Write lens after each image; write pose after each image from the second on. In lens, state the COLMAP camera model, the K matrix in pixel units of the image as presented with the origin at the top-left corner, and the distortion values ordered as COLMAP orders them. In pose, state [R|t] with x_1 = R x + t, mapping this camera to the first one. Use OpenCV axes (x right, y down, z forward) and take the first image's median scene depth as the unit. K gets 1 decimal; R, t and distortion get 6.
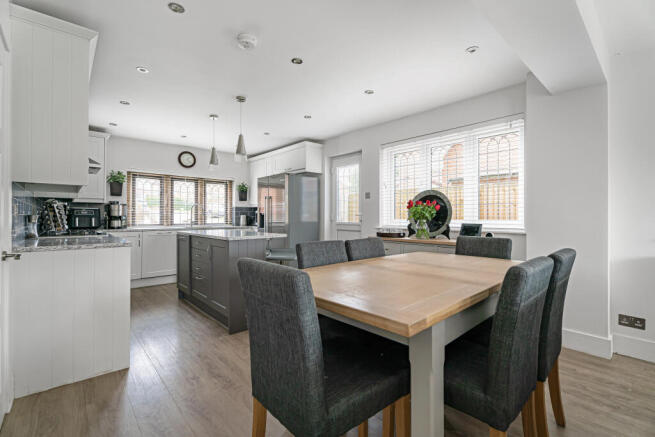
lens RADIAL K [[298.7, 0, 335.7], [0, 298.7, 218.2], [0, 0, 1]] dist [0.024222, 0.000267]
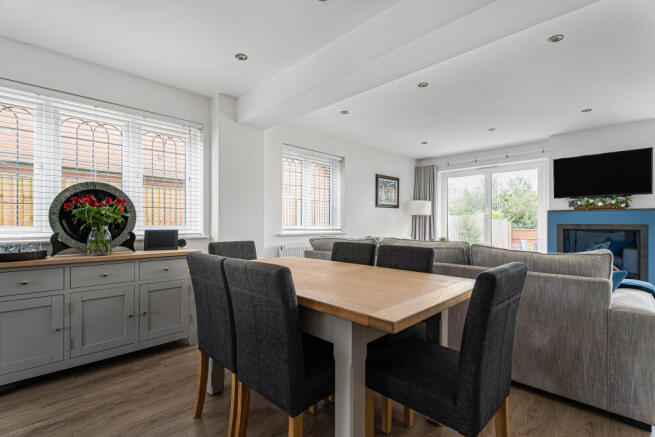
lens RADIAL K [[298.7, 0, 335.7], [0, 298.7, 218.2], [0, 0, 1]] dist [0.024222, 0.000267]
pose [[-0.050070, 0.010971, 0.998685, -0.412555], [0.001652, 0.999939, -0.010902, -0.004859], [-0.998744, 0.001104, -0.050085, 0.516199]]
